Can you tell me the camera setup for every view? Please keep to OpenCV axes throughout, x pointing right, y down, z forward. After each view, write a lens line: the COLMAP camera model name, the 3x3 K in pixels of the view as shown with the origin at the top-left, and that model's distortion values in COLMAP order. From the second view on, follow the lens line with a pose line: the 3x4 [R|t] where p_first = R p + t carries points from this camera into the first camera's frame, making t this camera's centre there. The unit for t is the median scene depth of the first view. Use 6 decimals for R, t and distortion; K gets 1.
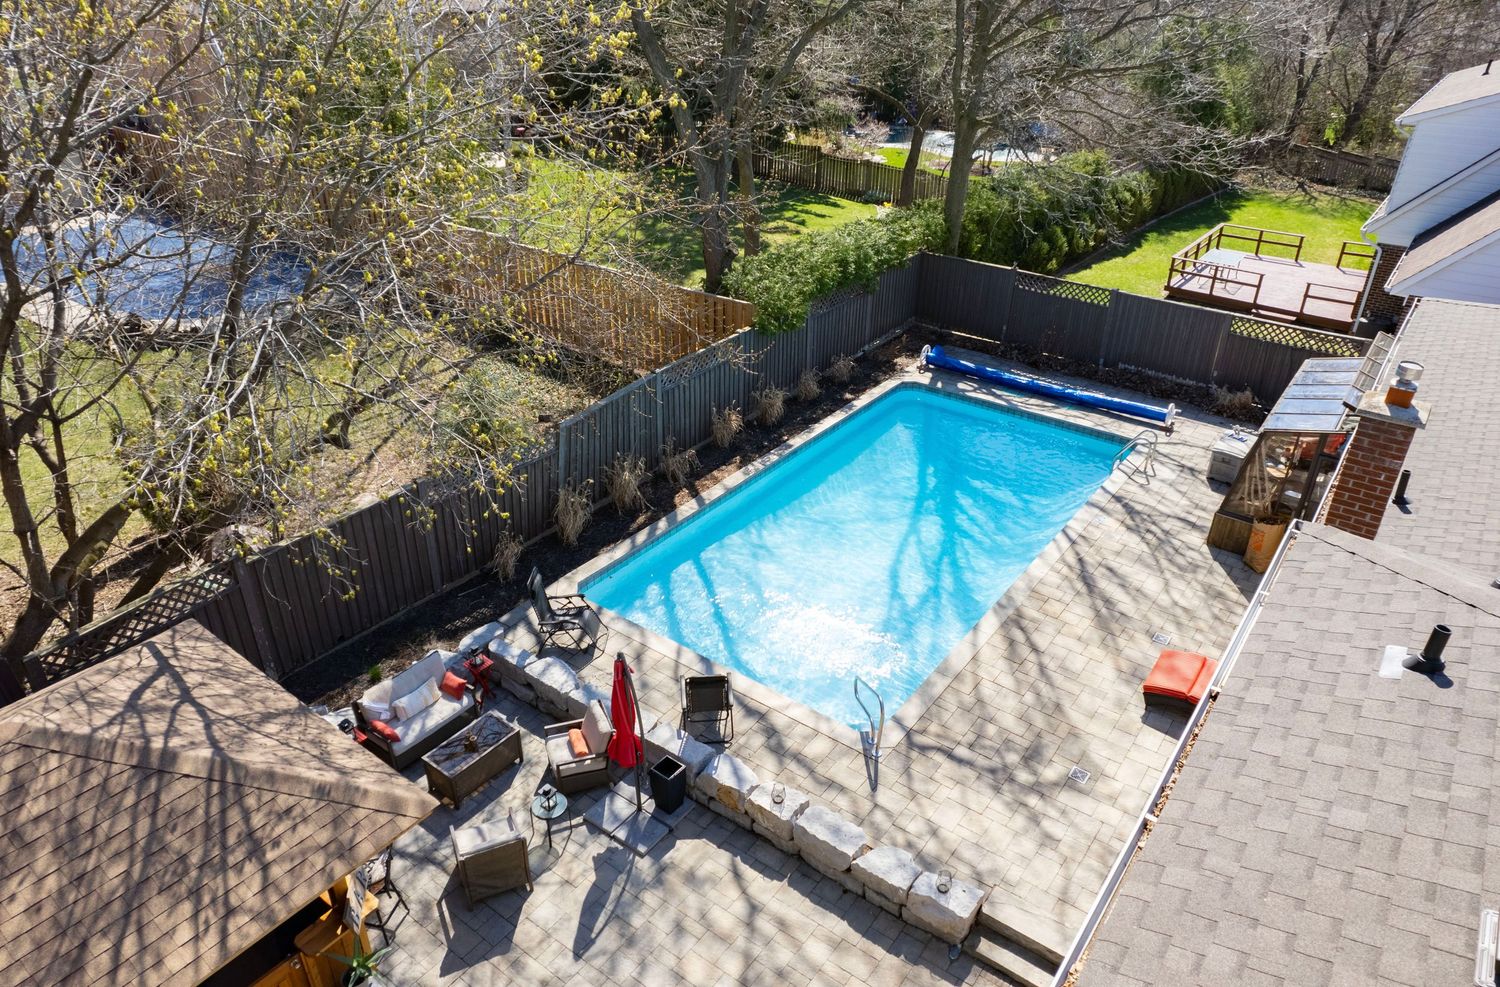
lens RADIAL K [[986.7, 0, 750.0], [0, 986.7, 493.5], [0, 0, 1]] dist [-0.072640, 0.072270]
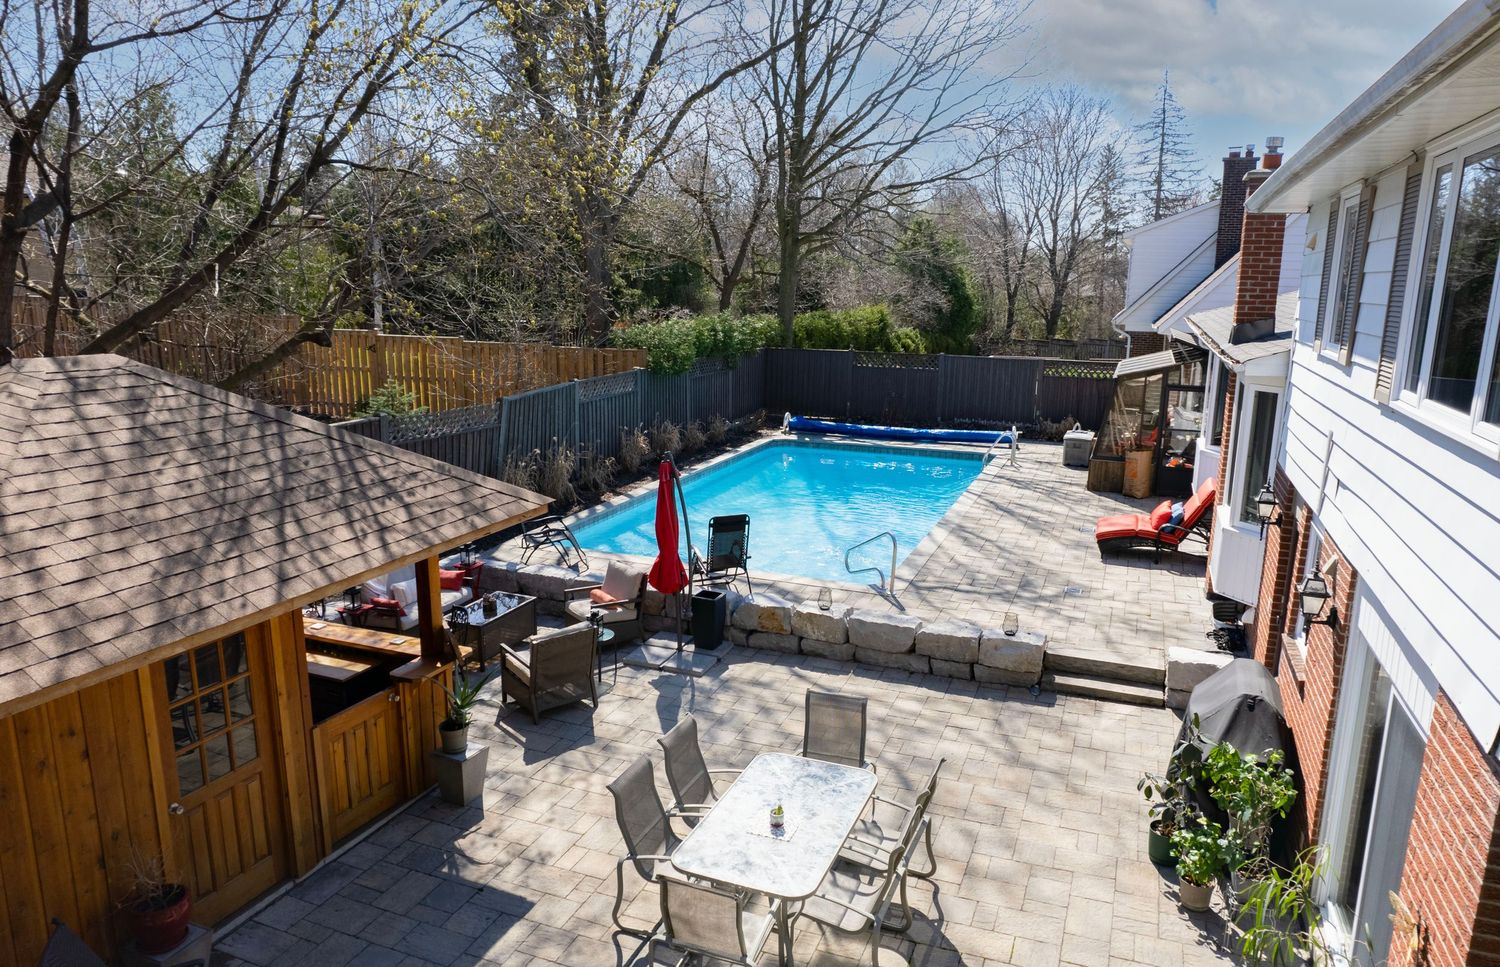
lens RADIAL K [[976.5, 0, 750.0], [0, 976.5, 483.5], [0, 0, 1]] dist [-0.042703, -0.000440]
pose [[0.966474, -0.050742, 0.251699, -0.268721], [0.121609, 0.953819, -0.274665, 0.422239], [-0.226138, 0.296066, 0.928012, 0.047358]]
